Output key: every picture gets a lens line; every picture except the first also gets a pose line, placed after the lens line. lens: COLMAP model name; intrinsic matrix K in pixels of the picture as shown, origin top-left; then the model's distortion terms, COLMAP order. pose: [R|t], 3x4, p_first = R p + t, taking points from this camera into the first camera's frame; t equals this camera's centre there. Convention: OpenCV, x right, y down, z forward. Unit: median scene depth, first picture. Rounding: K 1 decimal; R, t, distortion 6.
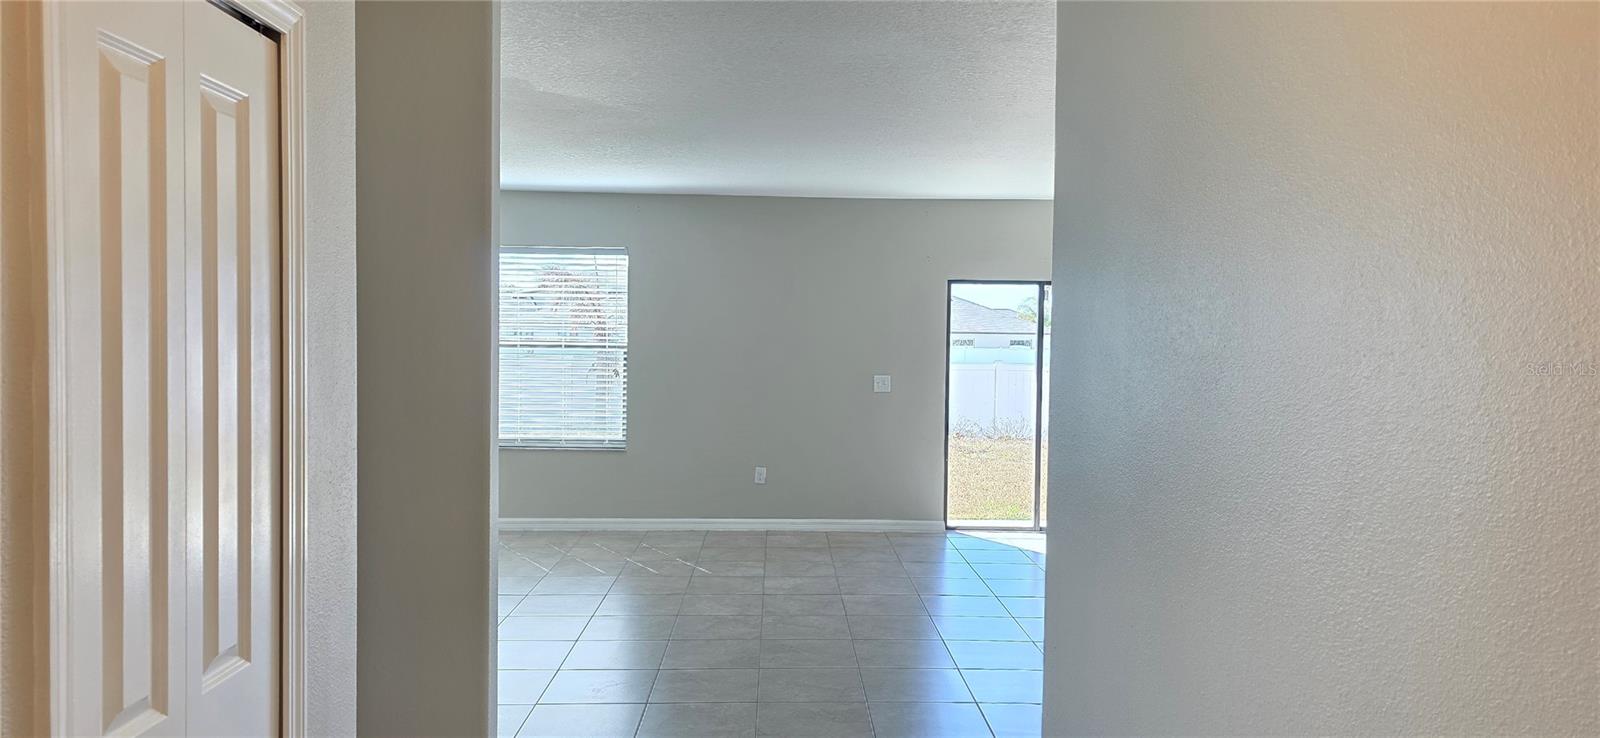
lens RADIAL K [[1073.8, 0, 800.0], [0, 1073.8, 369.0], [0, 0, 1]] dist [0.053194, -0.044762]
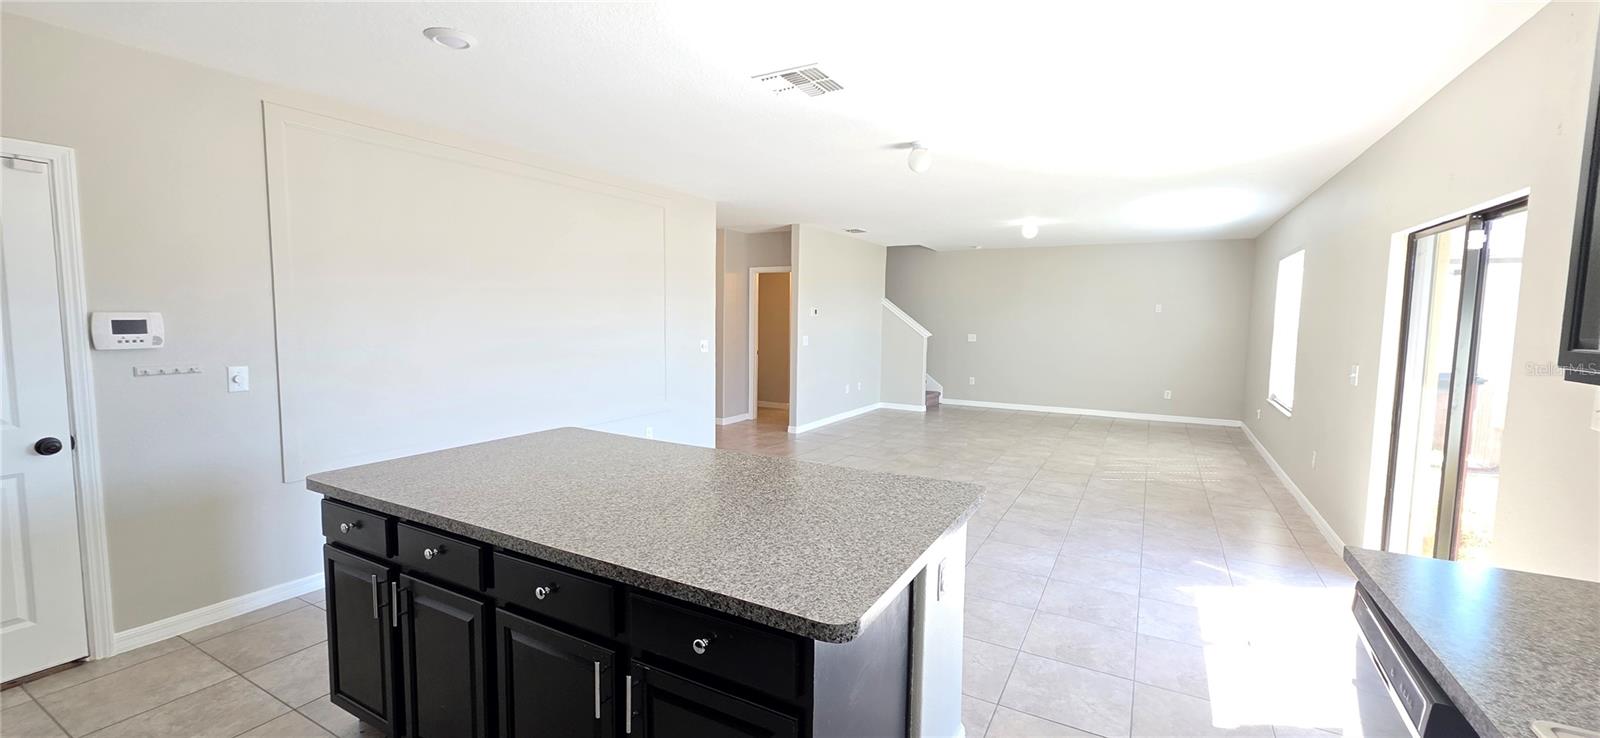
lens RADIAL K [[637.7, 0, 796.3], [0, 637.7, 366.6], [0, 0, 1]] dist [0.003434, -0.000087]
pose [[-0.507033, 0.050252, -0.860460, 0.760493], [-0.048826, 0.995021, 0.086882, -0.015758], [0.860542, 0.086065, -0.502056, 0.939985]]
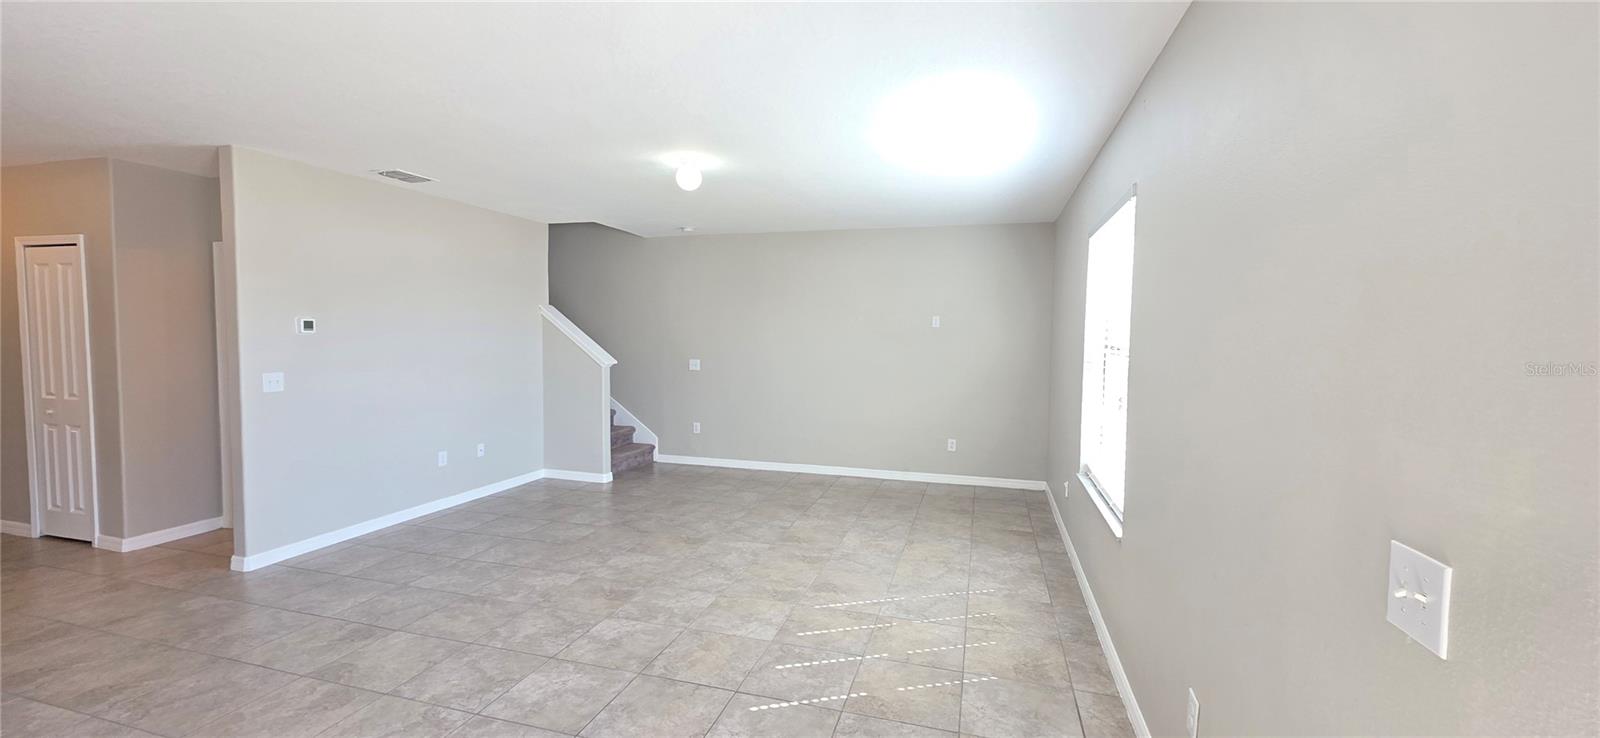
lens RADIAL K [[637.7, 0, 796.3], [0, 637.7, 366.6], [0, 0, 1]] dist [0.003434, -0.000087]
pose [[-0.302423, 0.033331, -0.952591, 0.227458], [-0.047461, 0.997622, 0.049974, -0.027712], [0.951992, 0.060324, -0.300122, 0.993972]]
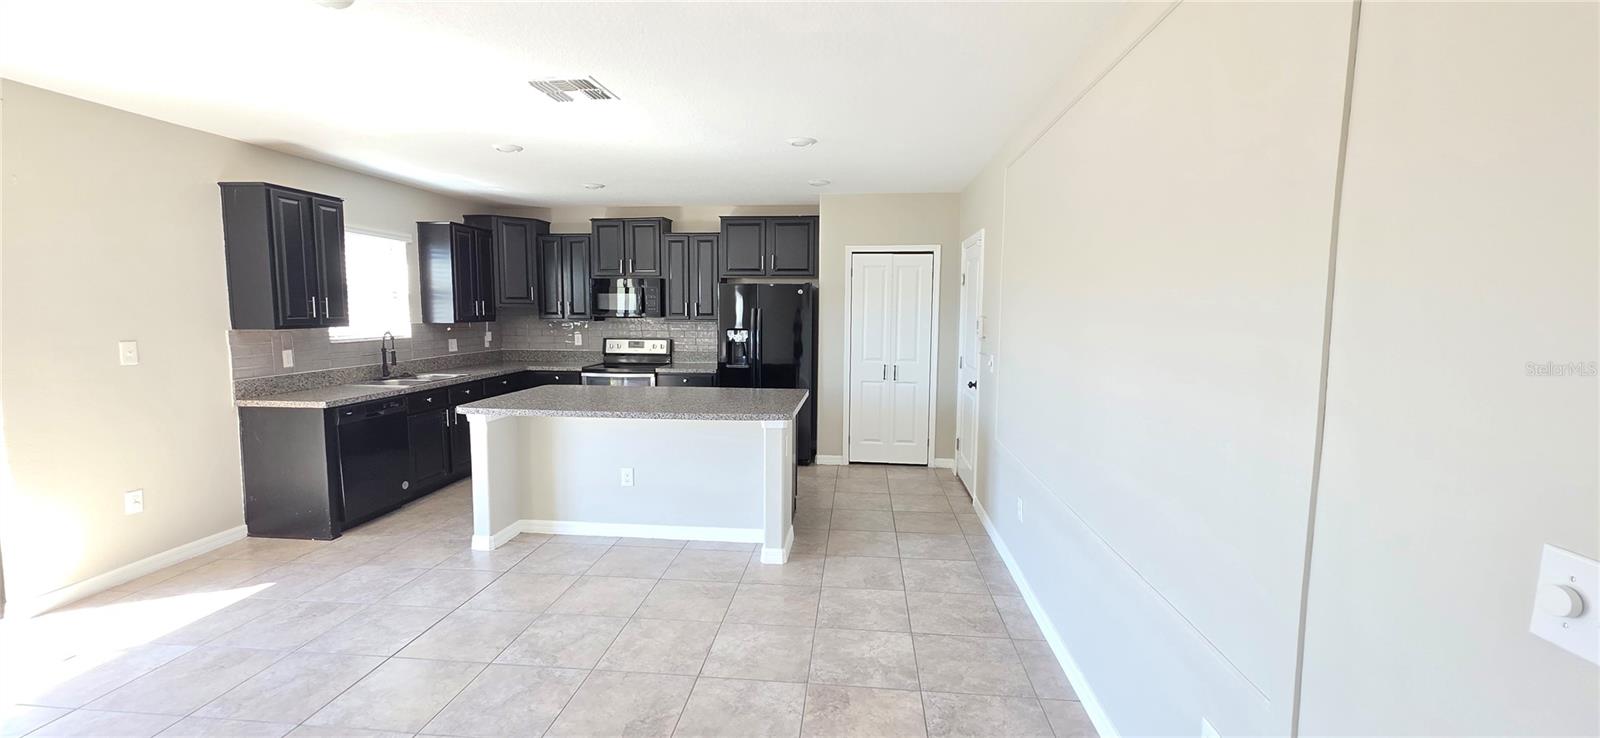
lens RADIAL K [[637.7, 0, 796.3], [0, 637.7, 366.6], [0, 0, 1]] dist [0.003434, -0.000087]
pose [[0.121806, -0.106345, 0.986840, 0.014043], [0.029189, 0.994197, 0.103535, -0.018304], [-0.992125, 0.016194, 0.124203, 0.544228]]
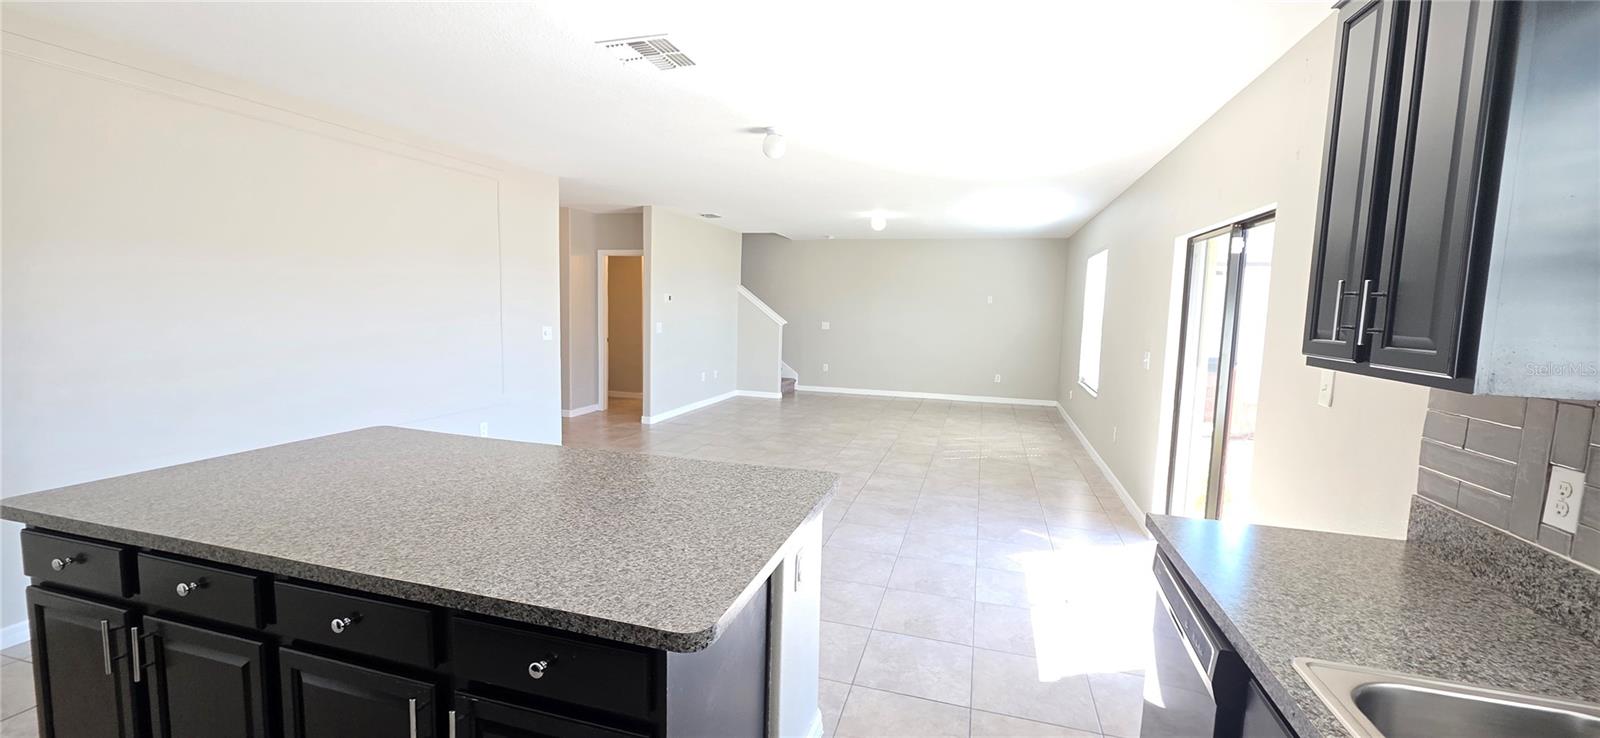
lens RADIAL K [[639.2, 0, 797.3], [0, 639.2, 367.8], [0, 0, 1]] dist [0.004192, 0.000194]
pose [[-0.301461, 0.072941, -0.950684, 0.752173], [-0.062464, 0.993417, 0.096027, -0.015939], [0.951430, 0.088331, -0.294920, 0.936729]]
